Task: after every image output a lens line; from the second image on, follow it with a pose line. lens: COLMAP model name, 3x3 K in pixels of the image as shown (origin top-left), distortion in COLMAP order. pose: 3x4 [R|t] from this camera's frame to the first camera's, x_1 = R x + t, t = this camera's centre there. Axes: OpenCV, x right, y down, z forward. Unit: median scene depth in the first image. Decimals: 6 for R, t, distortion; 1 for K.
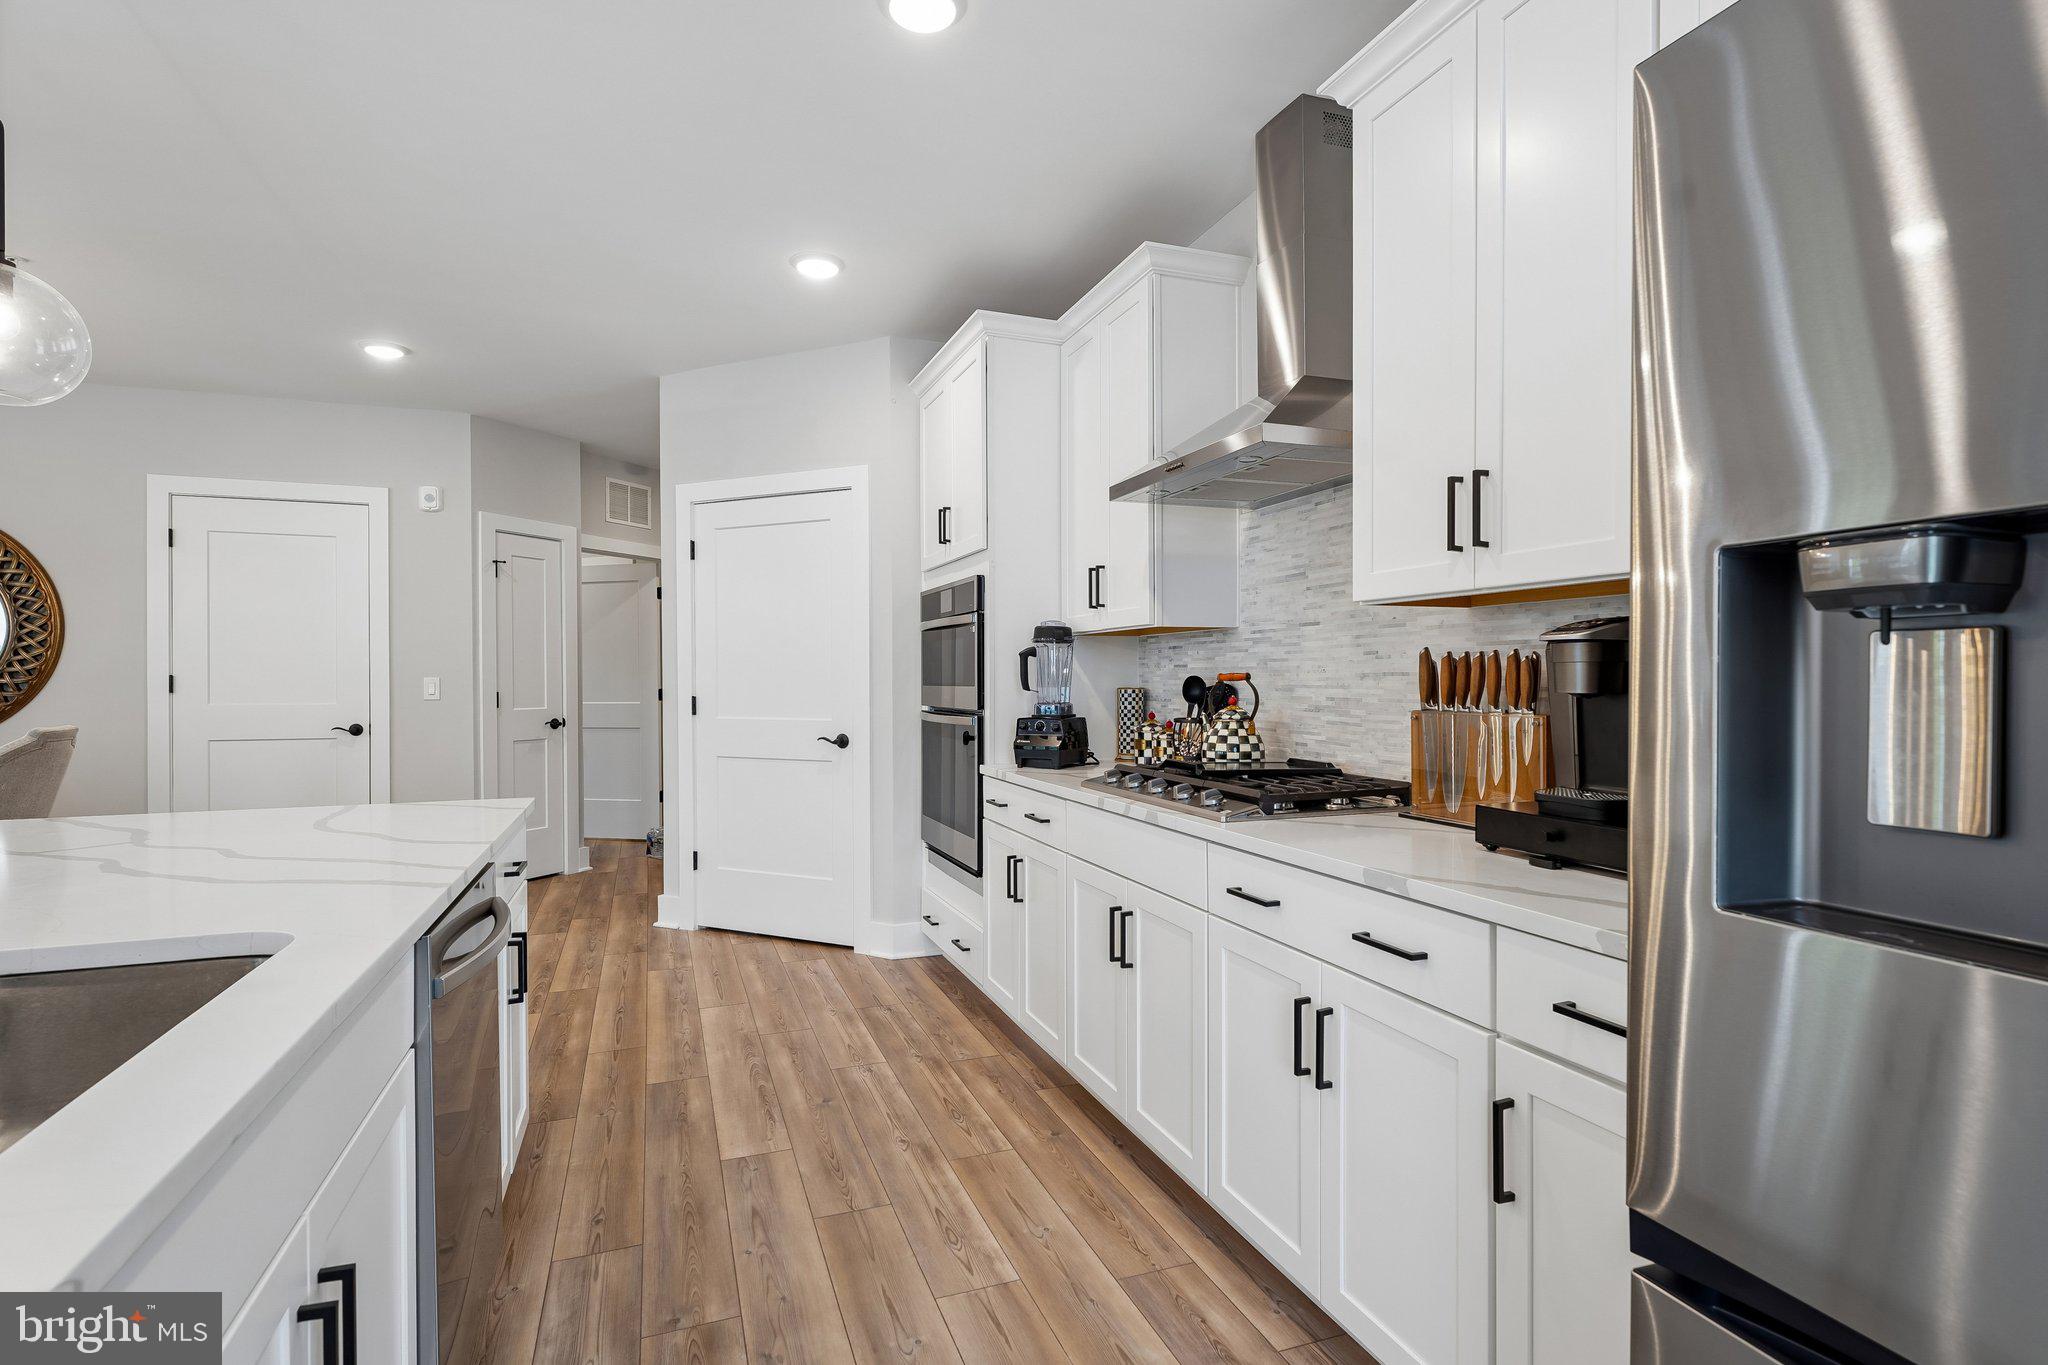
lens RADIAL K [[989.5, 0, 1013.0], [0, 989.5, 685.8], [0, 0, 1]] dist [0.009829, -0.002854]
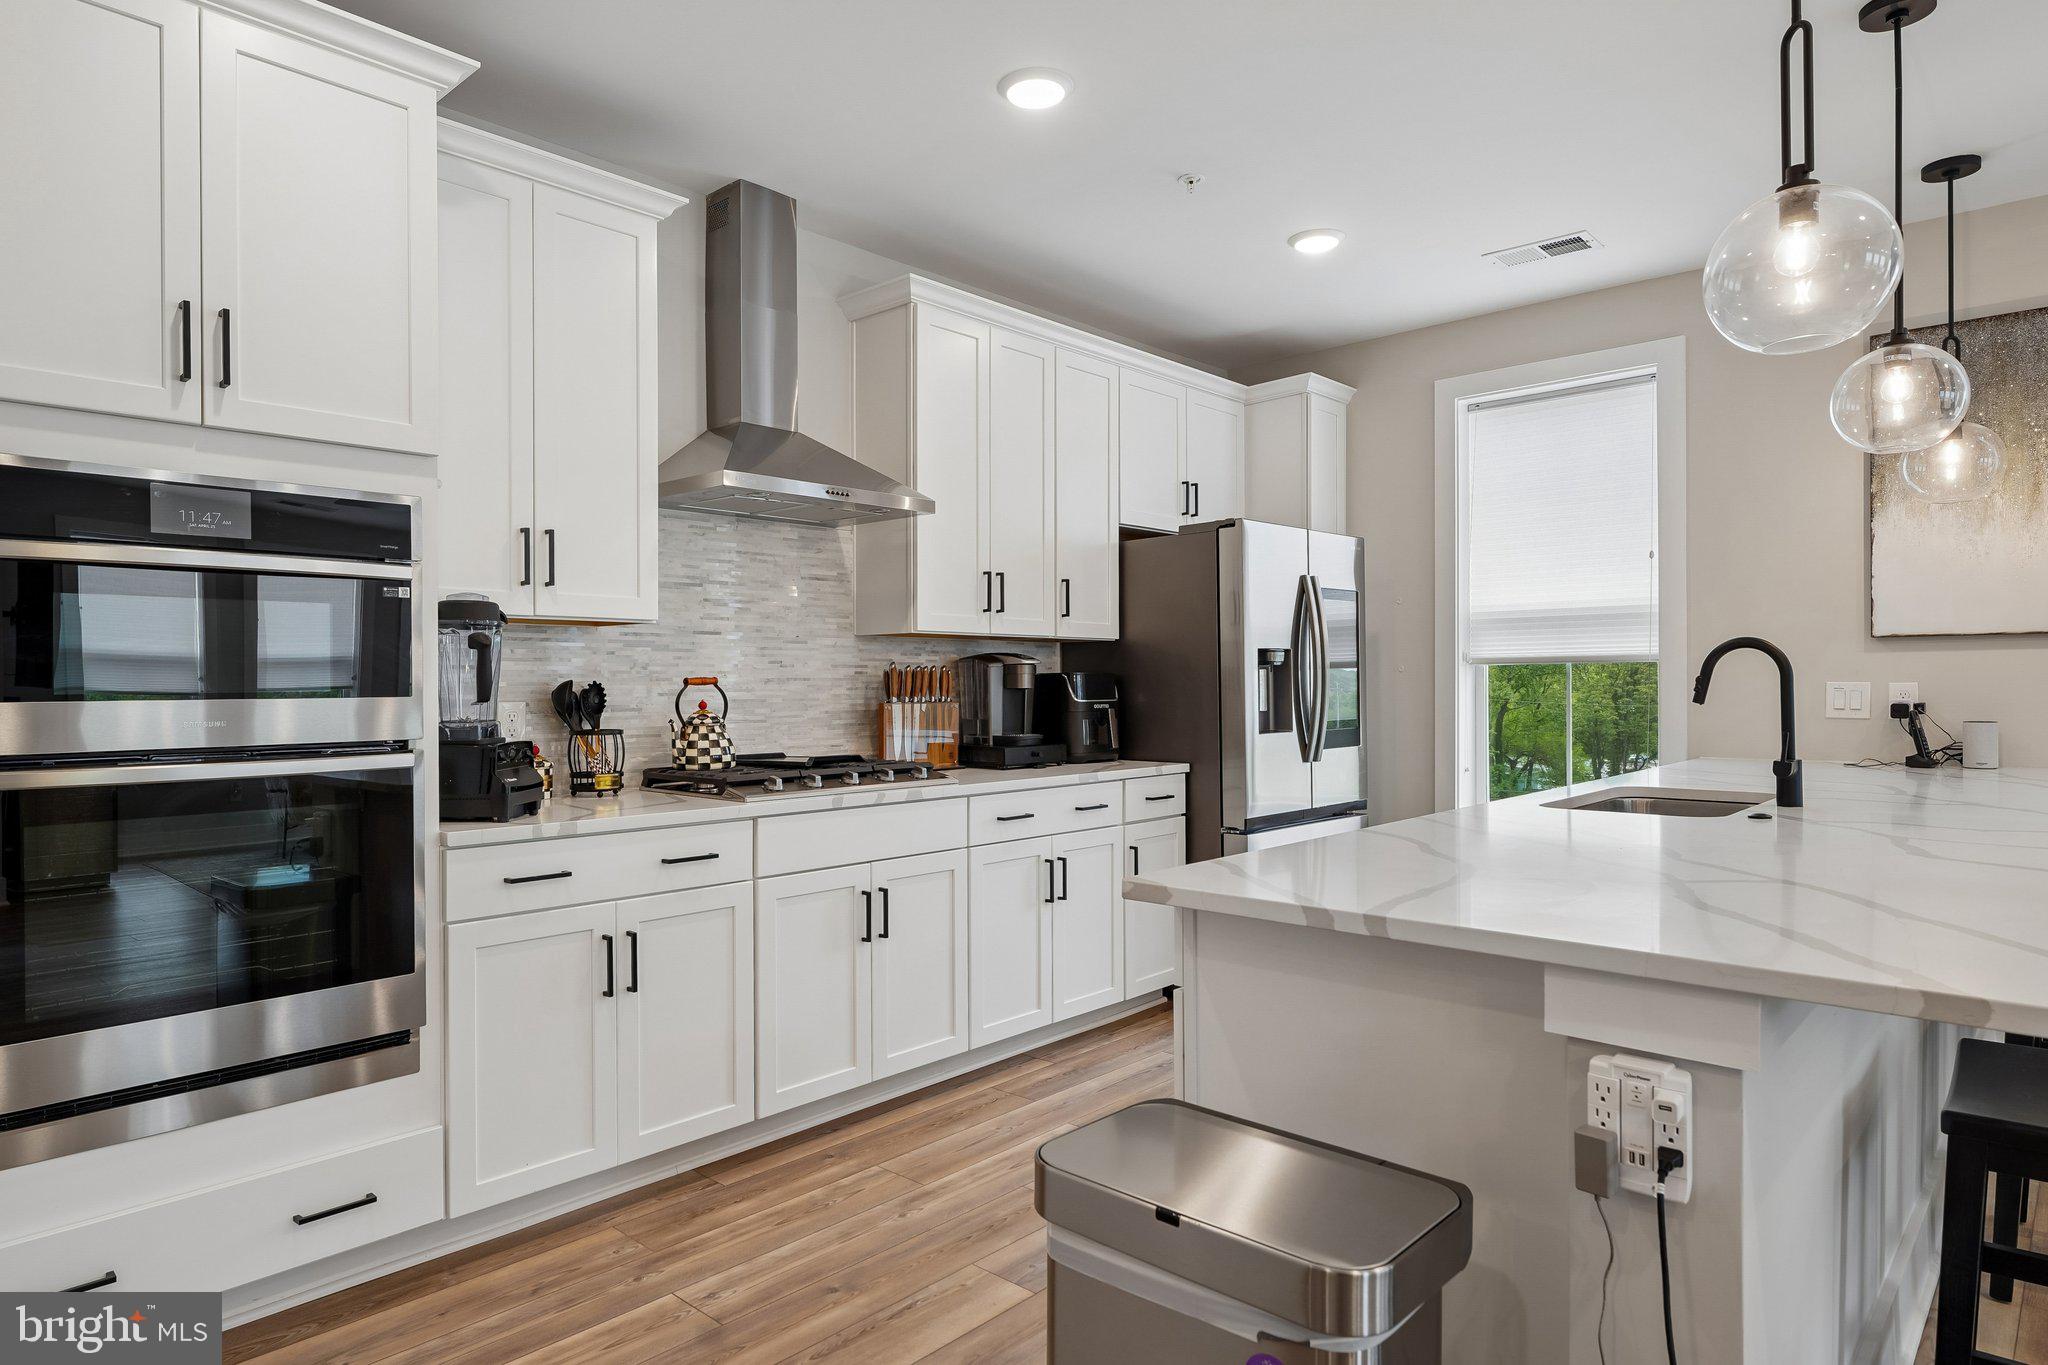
lens RADIAL K [[1201.7, 0, 1015.7], [0, 1201.7, 689.9], [0, 0, 1]] dist [-0.007978, -0.003428]
pose [[-0.461908, 0.001676, 0.886926, -0.875890], [0.014962, 0.999871, 0.005903, -0.002432], [-0.886802, 0.015996, -0.461873, 1.121867]]
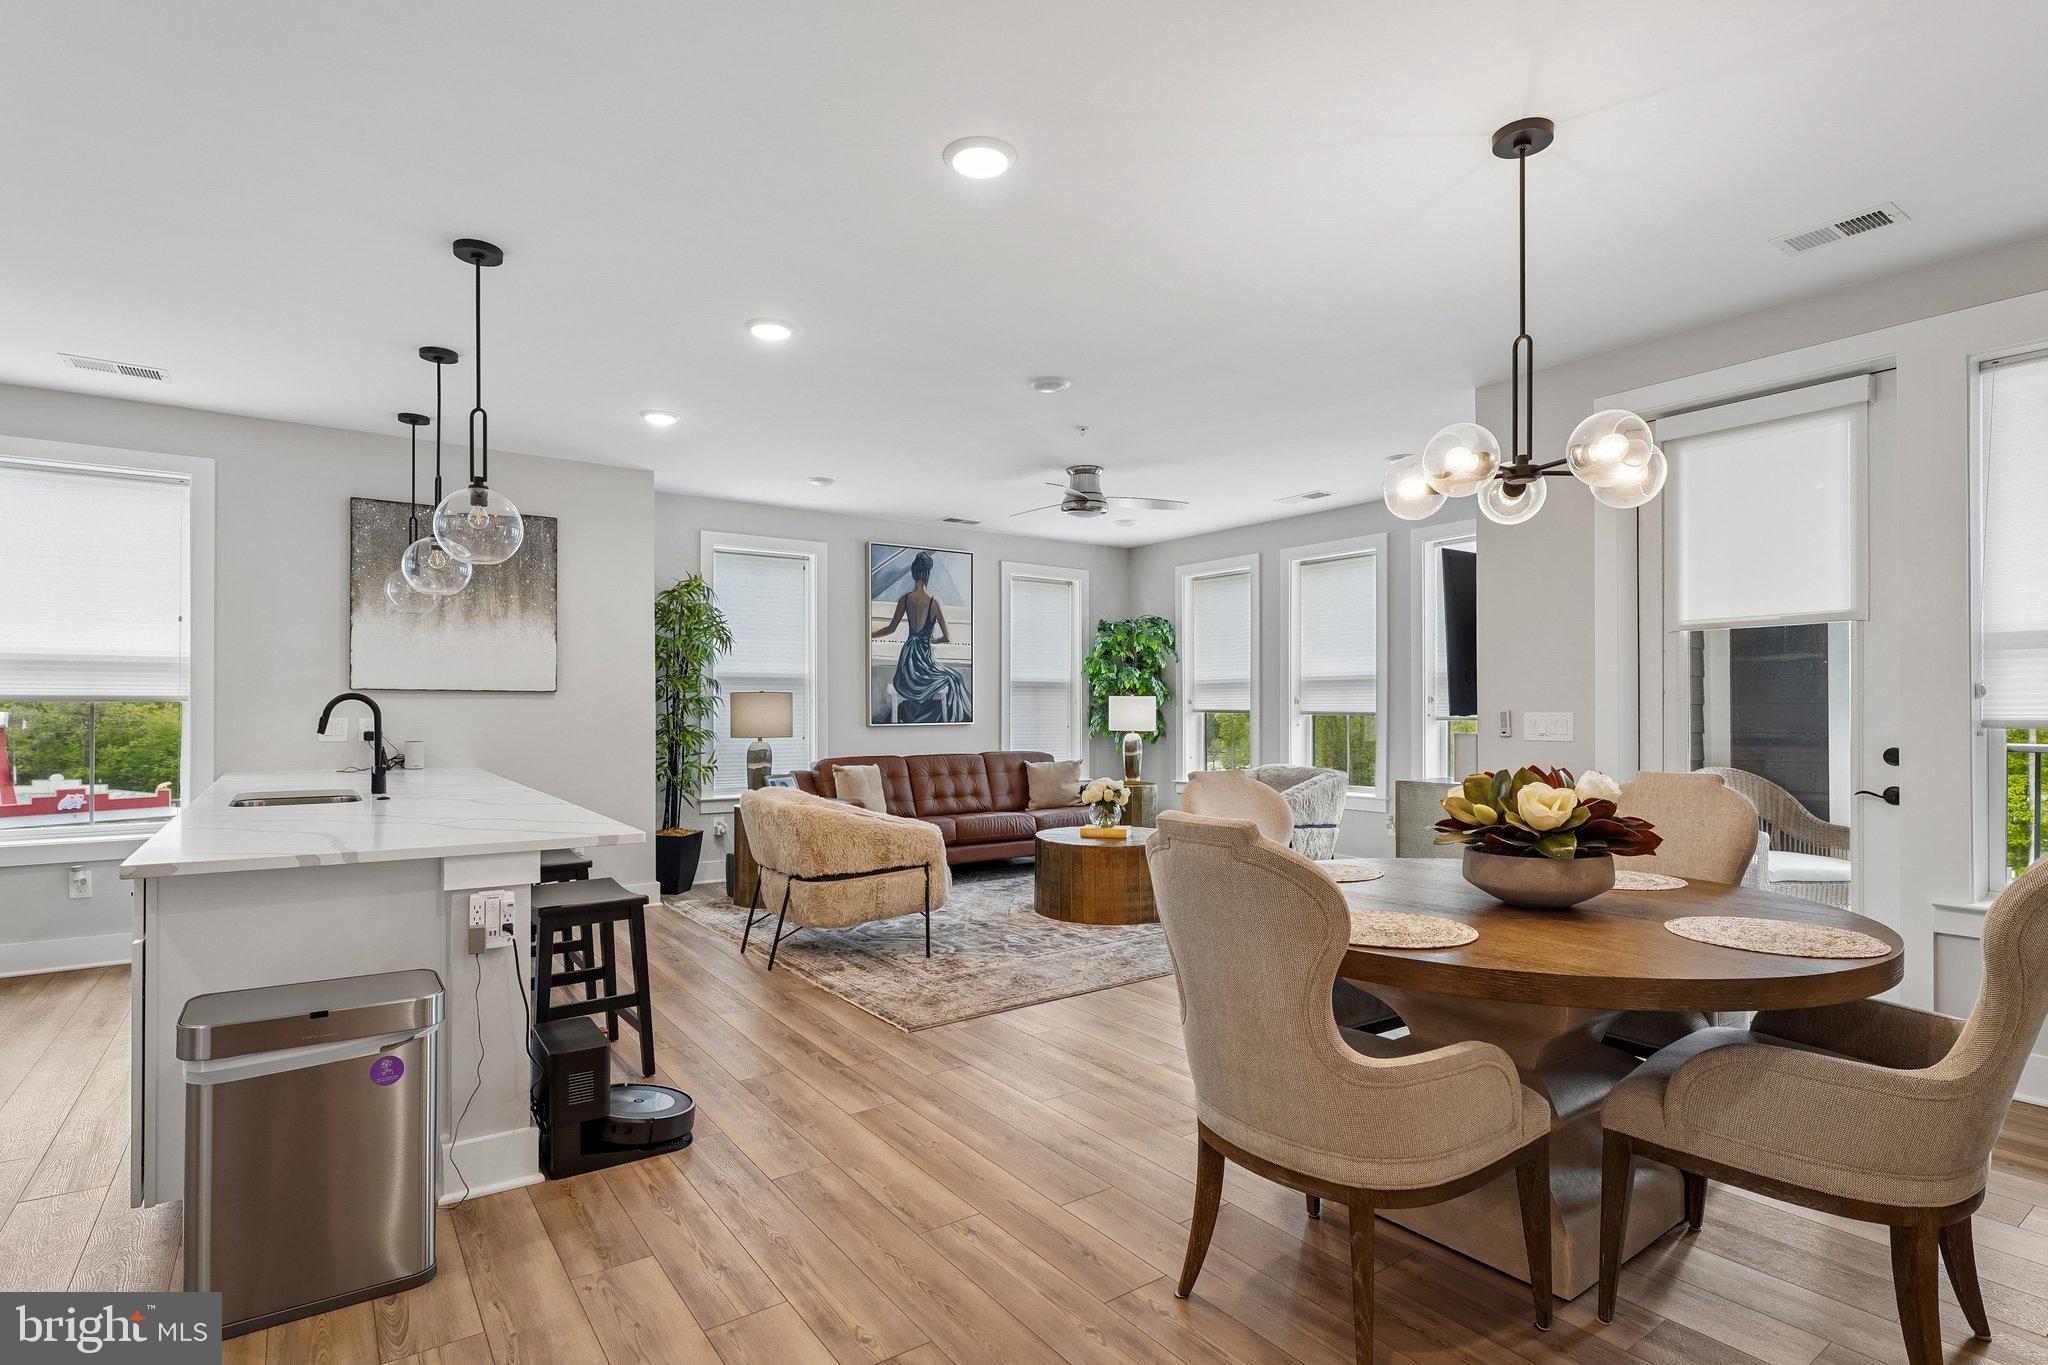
lens RADIAL K [[989.5, 0, 1011.8], [0, 989.5, 706.5], [0, 0, 1]] dist [0.009829, -0.002854]
pose [[-0.966873, 0.000607, -0.255259, -0.806304], [-0.001202, 0.999975, 0.006932, -0.020991], [0.255257, 0.007009, -0.966848, 1.605327]]
